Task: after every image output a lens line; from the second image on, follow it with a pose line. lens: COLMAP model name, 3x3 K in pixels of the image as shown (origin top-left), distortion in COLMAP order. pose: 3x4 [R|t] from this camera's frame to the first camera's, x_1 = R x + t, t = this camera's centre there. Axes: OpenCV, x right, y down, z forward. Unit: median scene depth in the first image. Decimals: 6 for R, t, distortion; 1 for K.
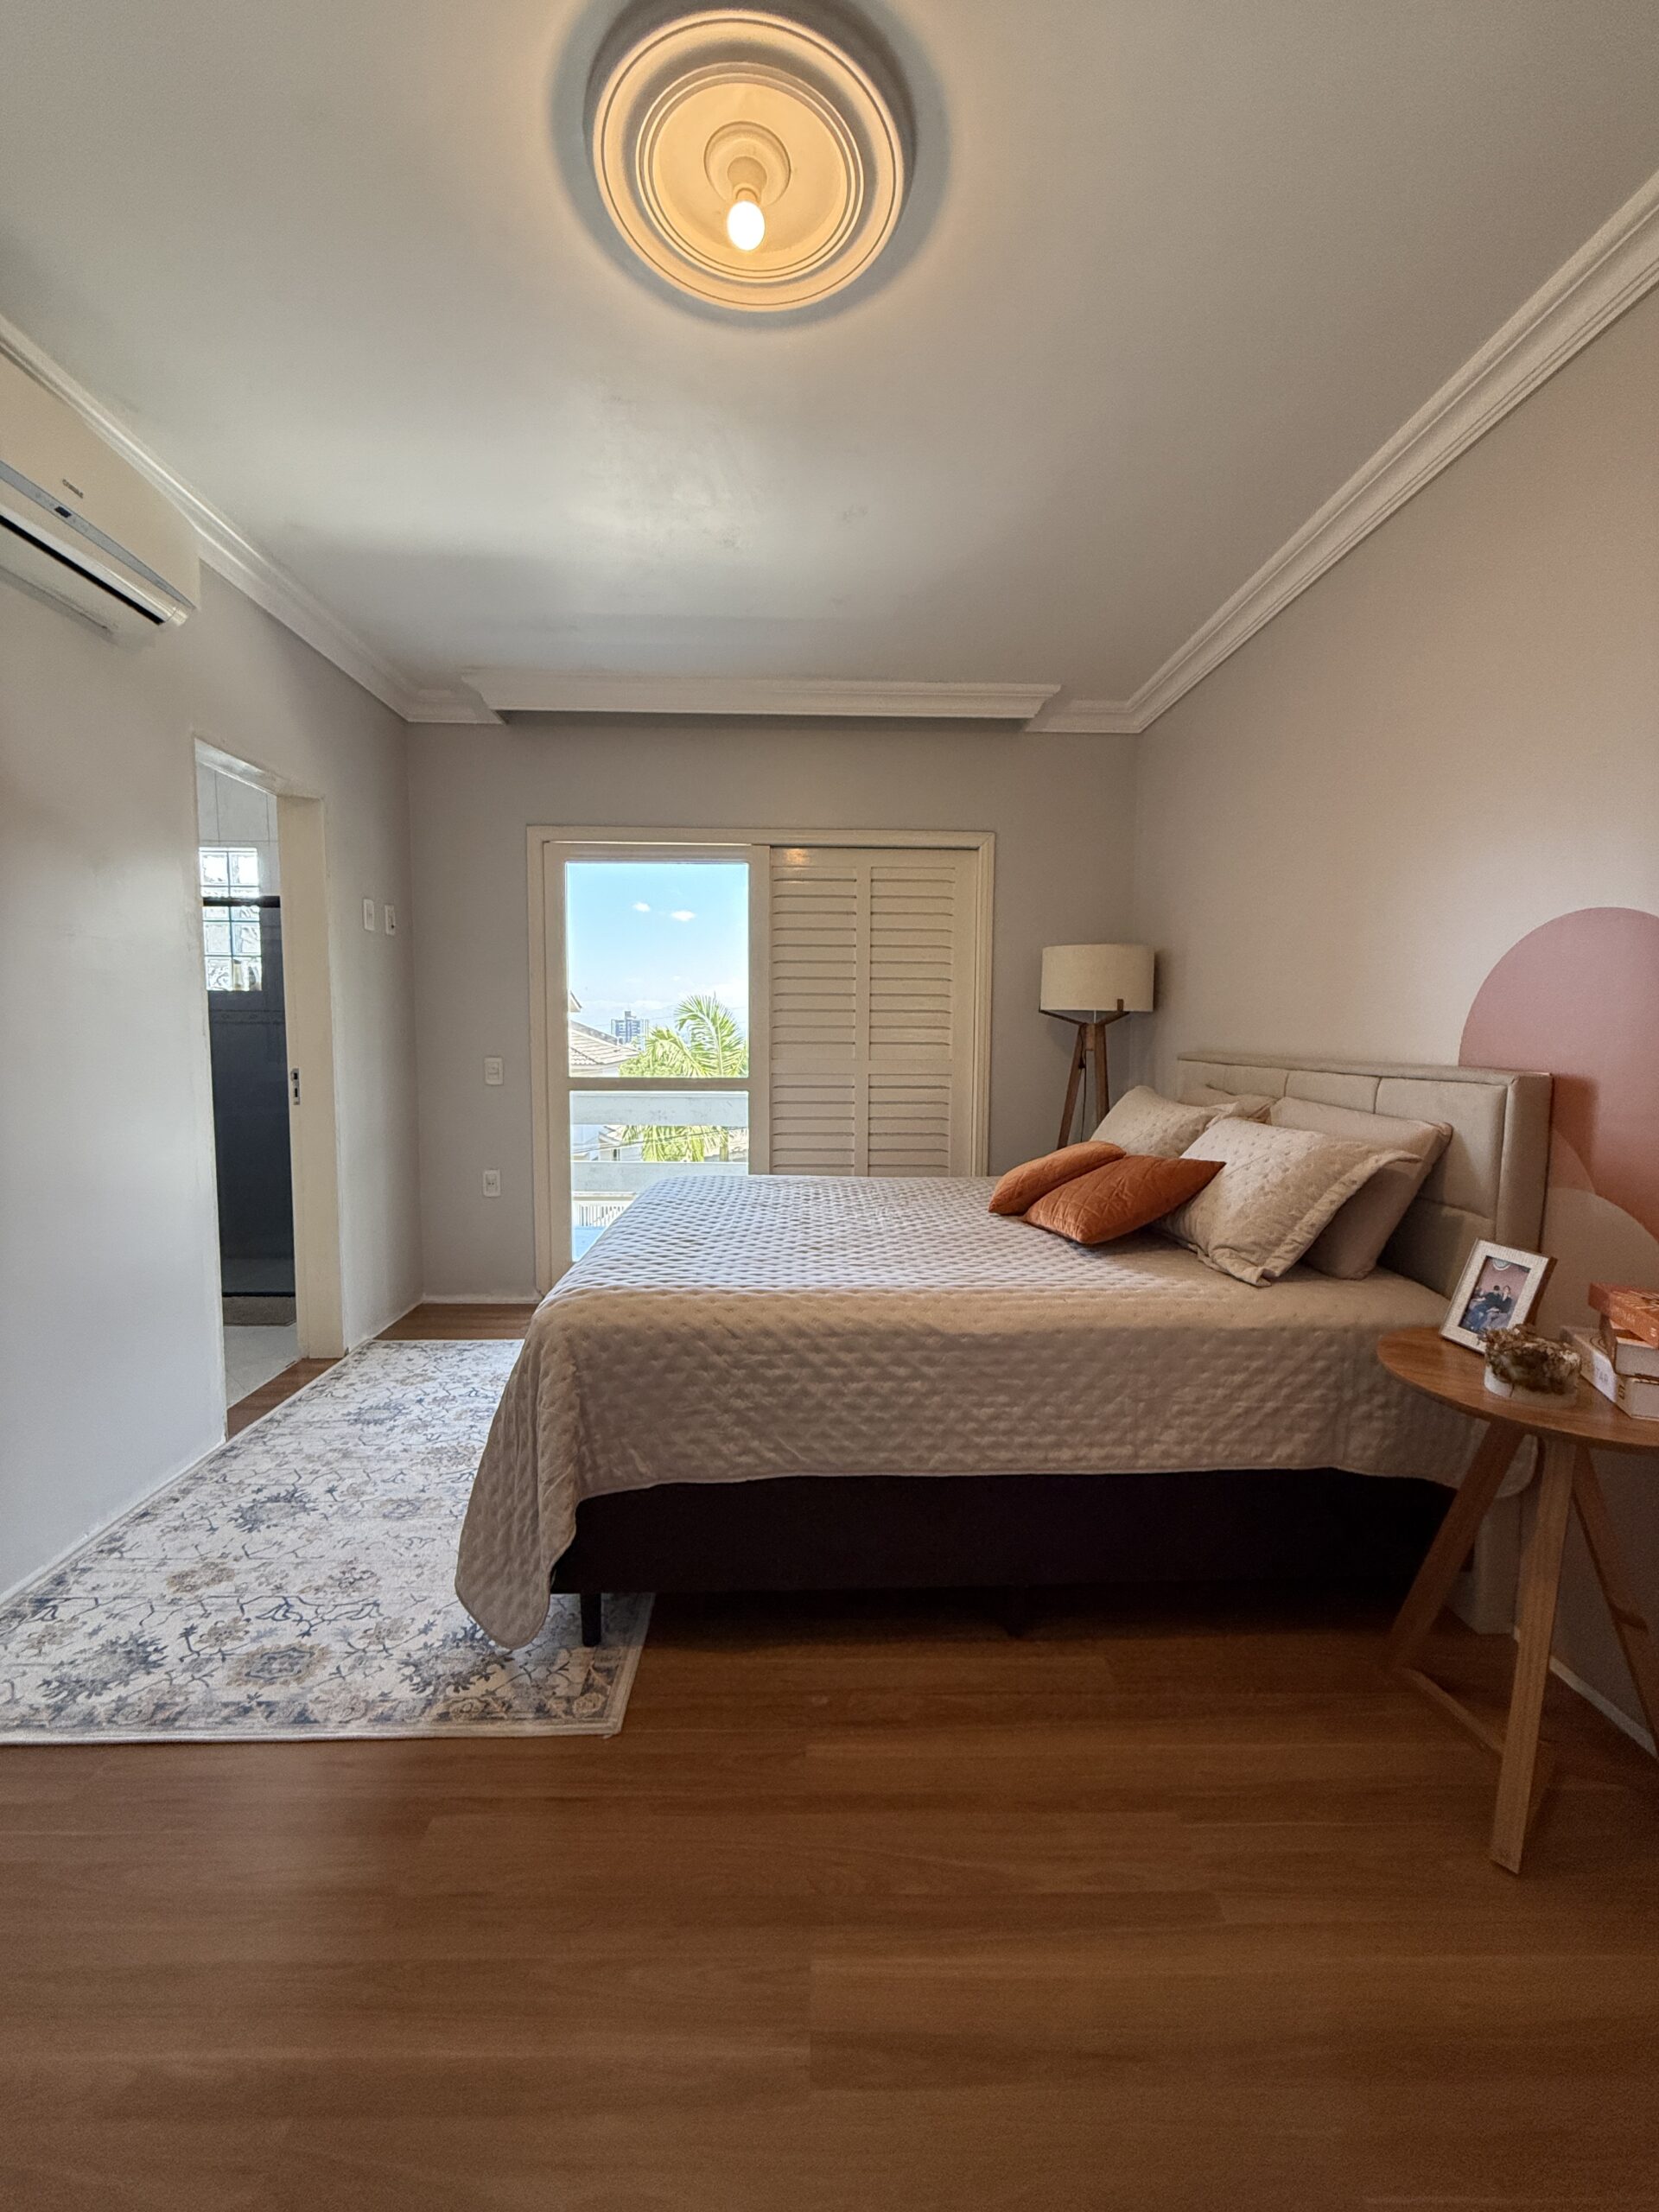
lens RADIAL K [[882.2, 0, 830.6], [0, 882.2, 1110.0], [0, 0, 1]] dist [-0.002223, -0.000425]
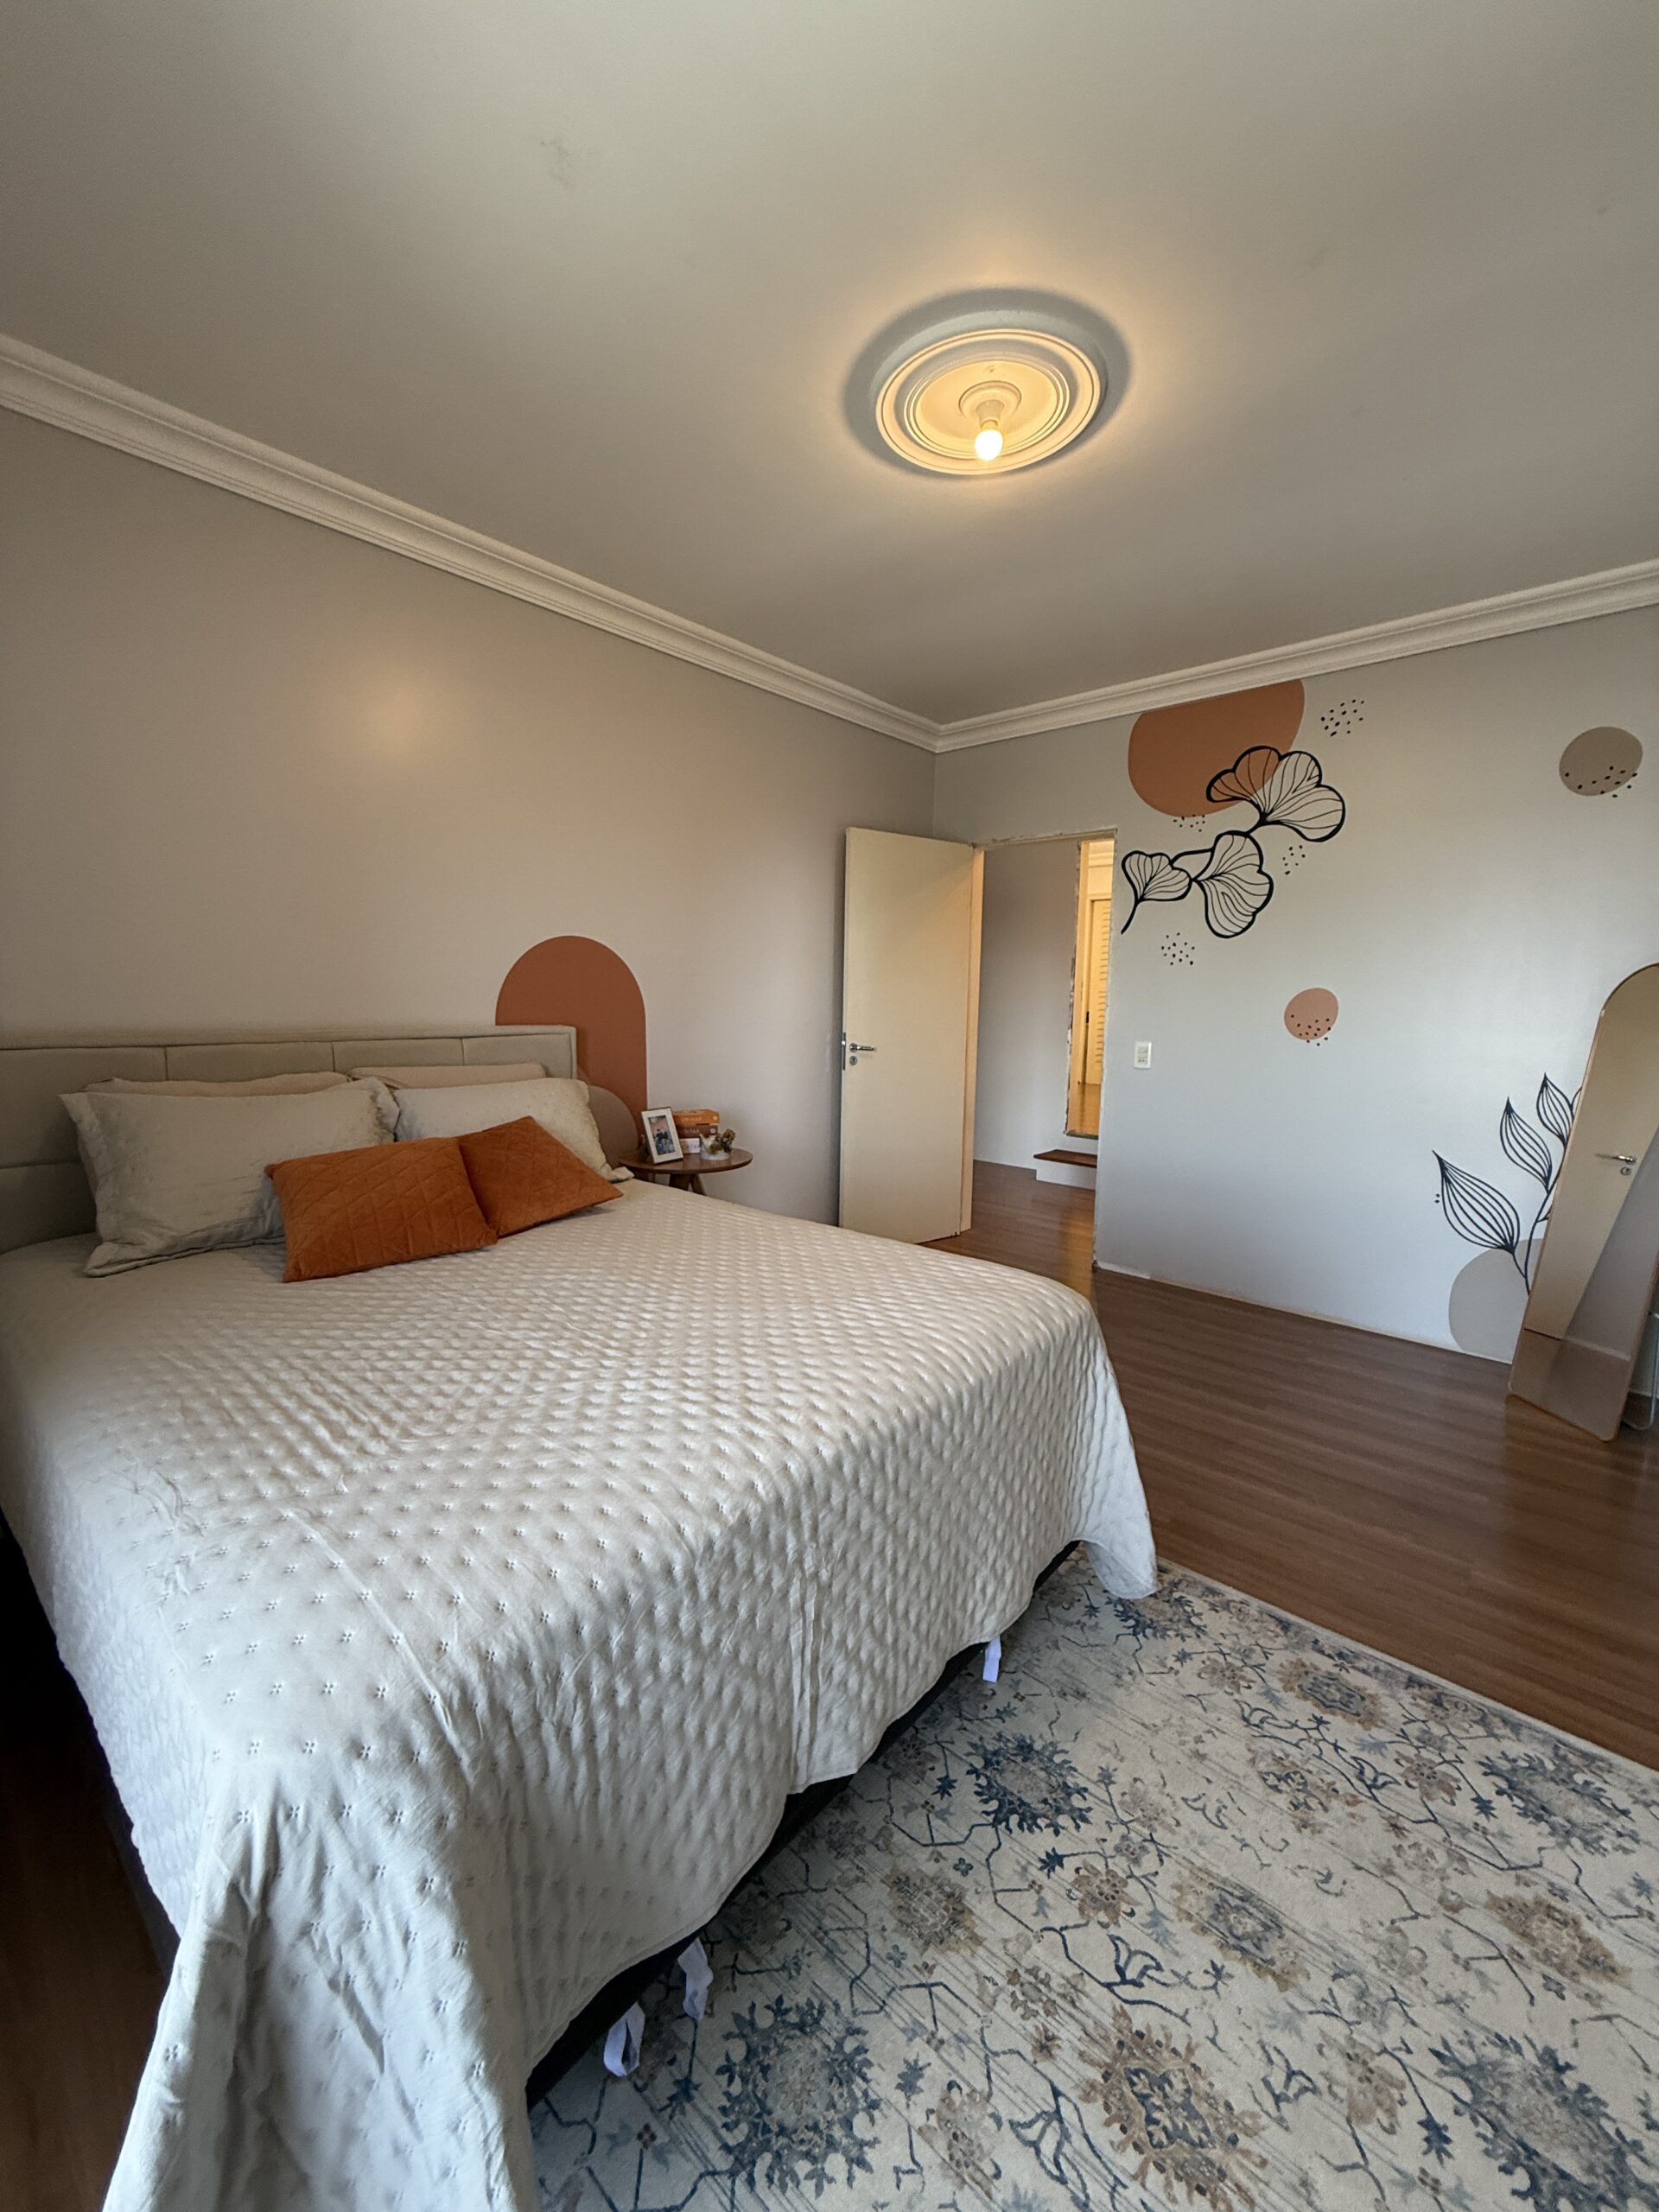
lens RADIAL K [[882.2, 0, 825.6], [0, 882.2, 1103.1], [0, 0, 1]] dist [-0.002223, -0.000425]
pose [[-0.729207, -0.097938, 0.677248, -0.812265], [0.051399, 0.979070, 0.196927, -0.226253], [-0.682360, 0.178411, -0.708911, 1.951957]]
